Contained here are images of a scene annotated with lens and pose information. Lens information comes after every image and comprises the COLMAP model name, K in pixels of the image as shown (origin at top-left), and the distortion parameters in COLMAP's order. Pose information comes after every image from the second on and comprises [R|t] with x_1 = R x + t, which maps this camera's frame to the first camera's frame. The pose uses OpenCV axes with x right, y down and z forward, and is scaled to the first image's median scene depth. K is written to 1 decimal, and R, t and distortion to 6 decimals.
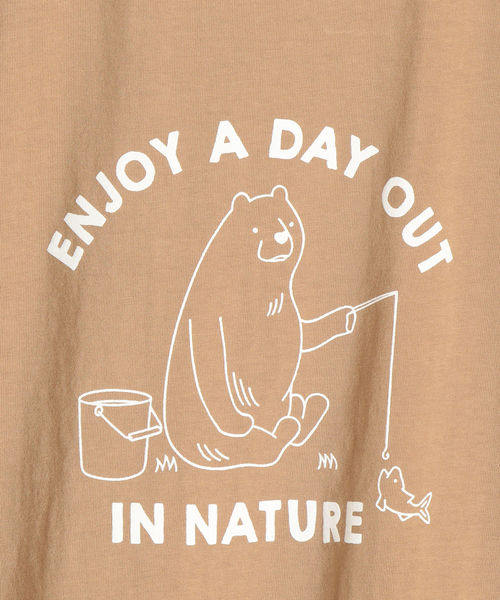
lens RADIAL K [[2465.2, 0, 250.0], [0, 2465.2, 298.7], [0, 0, 1]] dist [0.454665, 0.000000]
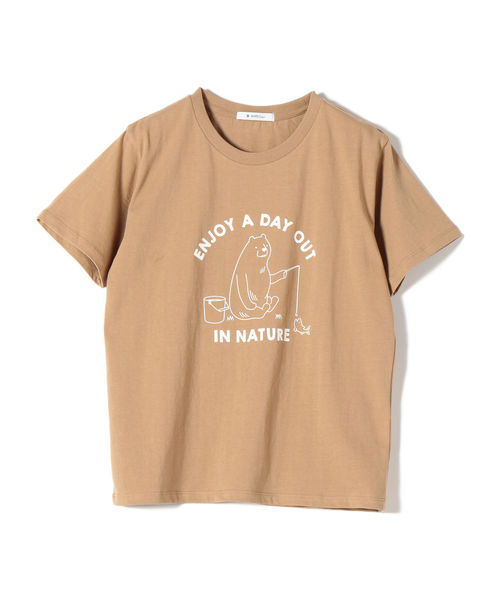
lens RADIAL K [[1961.3, 0, 250.9], [0, 1961.3, 301.2], [0, 0, 1]] dist [0.912458, 0.000000]
pose [[0.999335, -0.013790, -0.033760, 0.083163], [0.013575, 0.999886, -0.006599, 0.061671], [0.033847, 0.006136, 0.999408, -1.635548]]
